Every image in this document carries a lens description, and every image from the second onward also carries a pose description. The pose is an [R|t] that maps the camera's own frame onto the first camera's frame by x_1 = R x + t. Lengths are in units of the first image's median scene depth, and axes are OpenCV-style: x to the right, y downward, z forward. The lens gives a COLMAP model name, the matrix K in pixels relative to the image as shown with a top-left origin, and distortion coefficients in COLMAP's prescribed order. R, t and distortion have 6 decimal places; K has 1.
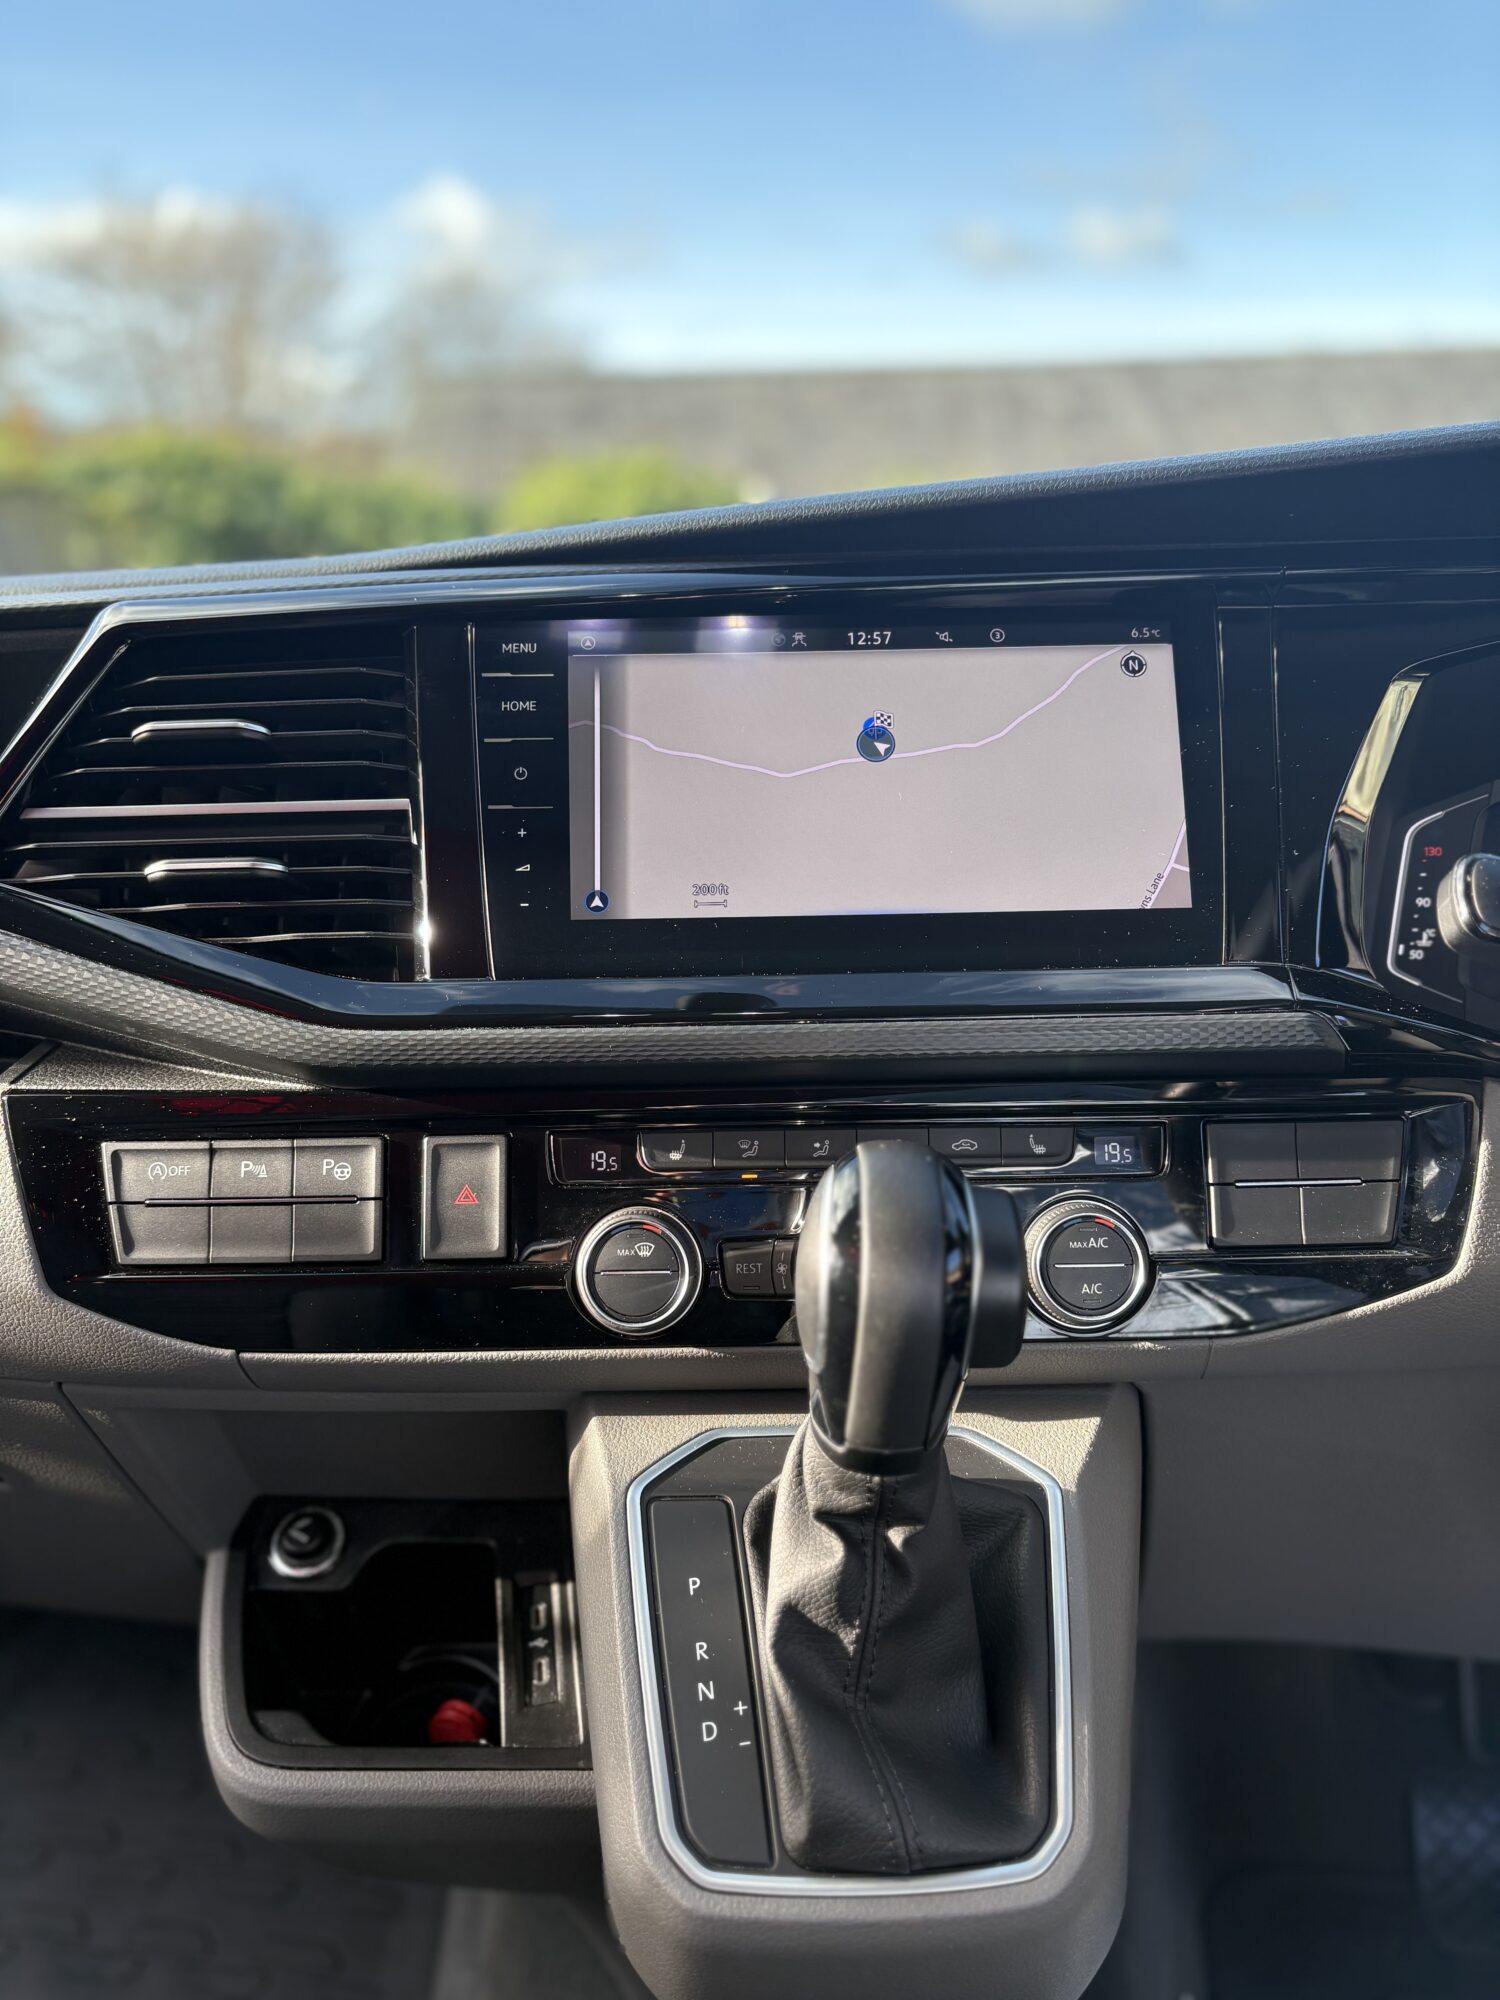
lens RADIAL K [[1516.1, 0, 750.0], [0, 1516.1, 1000.0], [0, 0, 1]] dist [0.122005, -0.193566]
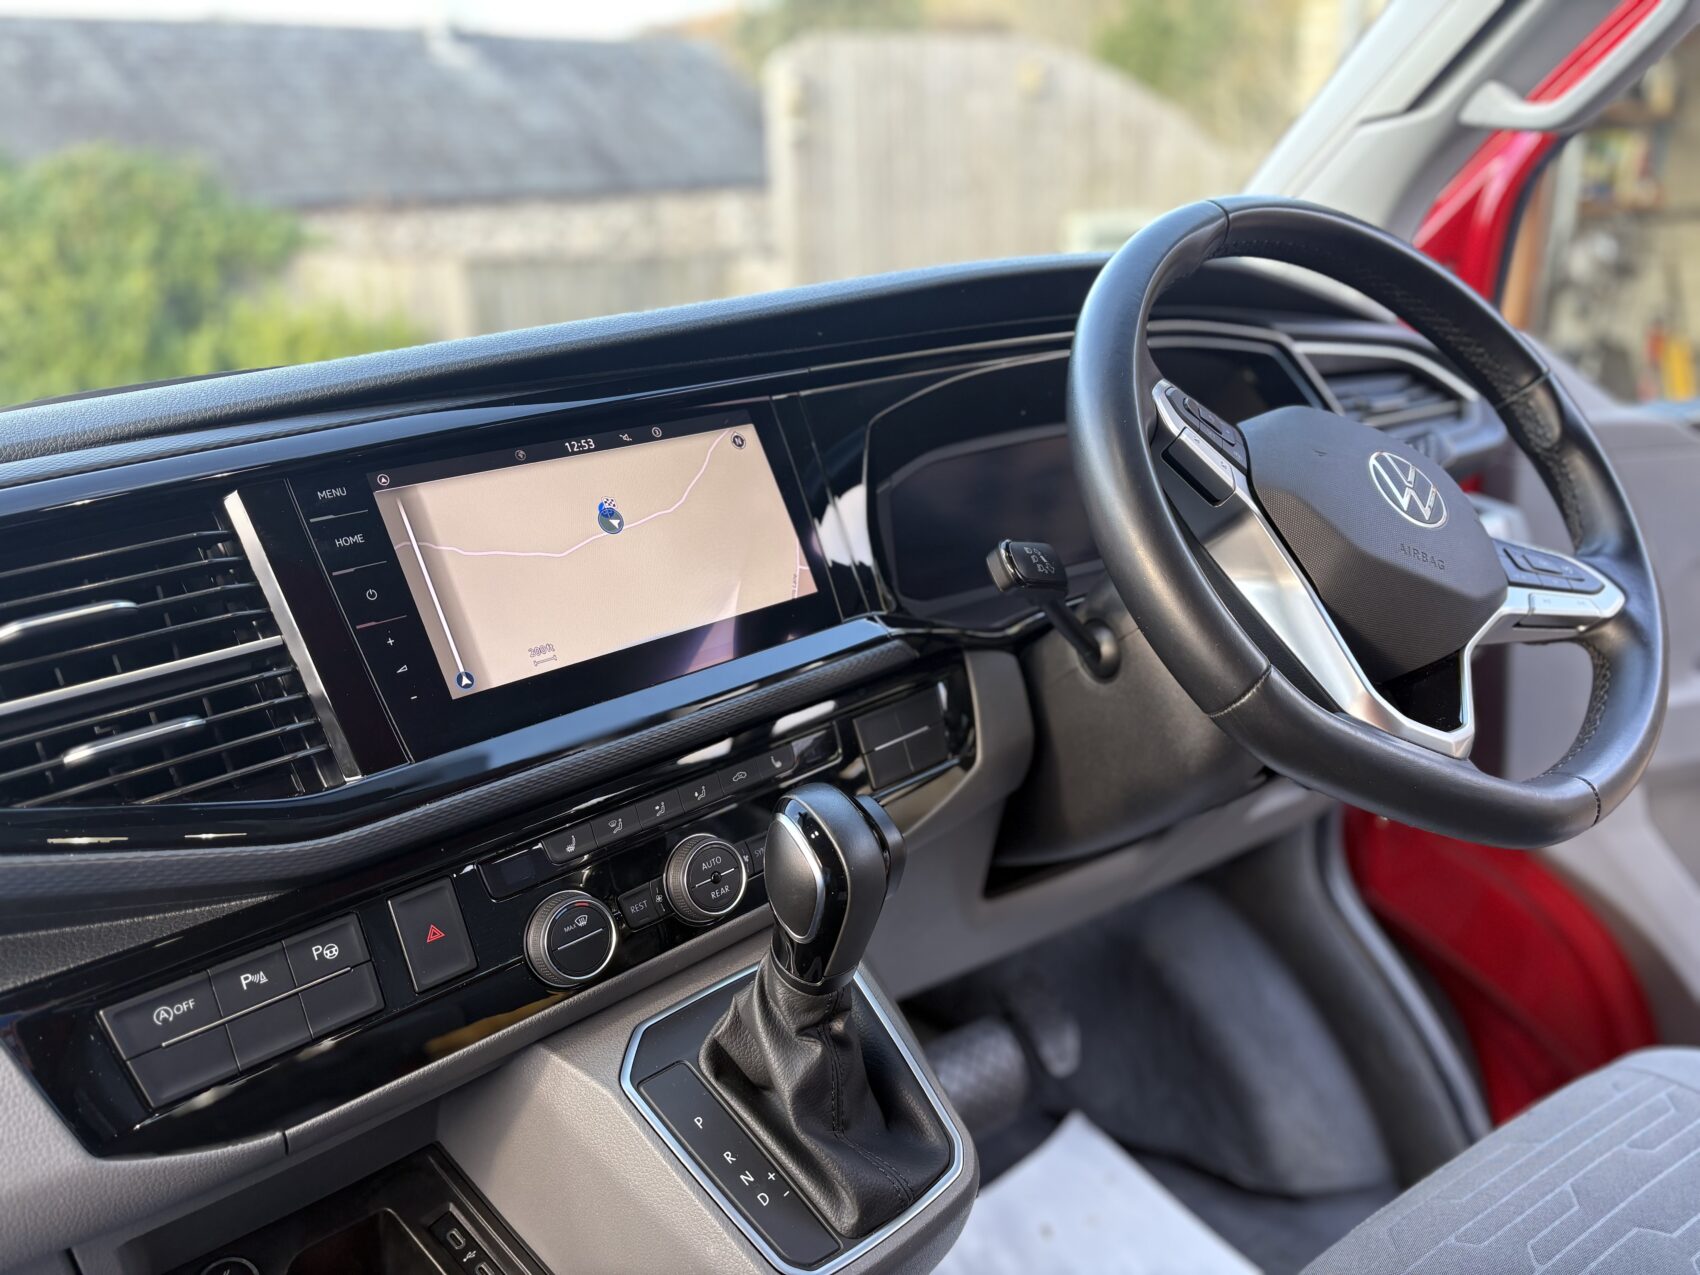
lens RADIAL K [[1288.7, 0, 850.0], [0, 1288.7, 637.5], [0, 0, 1]] dist [0.122005, -0.193566]
pose [[0.751840, -0.228649, 0.618430, -0.524788], [0.204498, 0.972557, 0.110965, -0.154533], [-0.626831, 0.043040, 0.777966, -0.061611]]
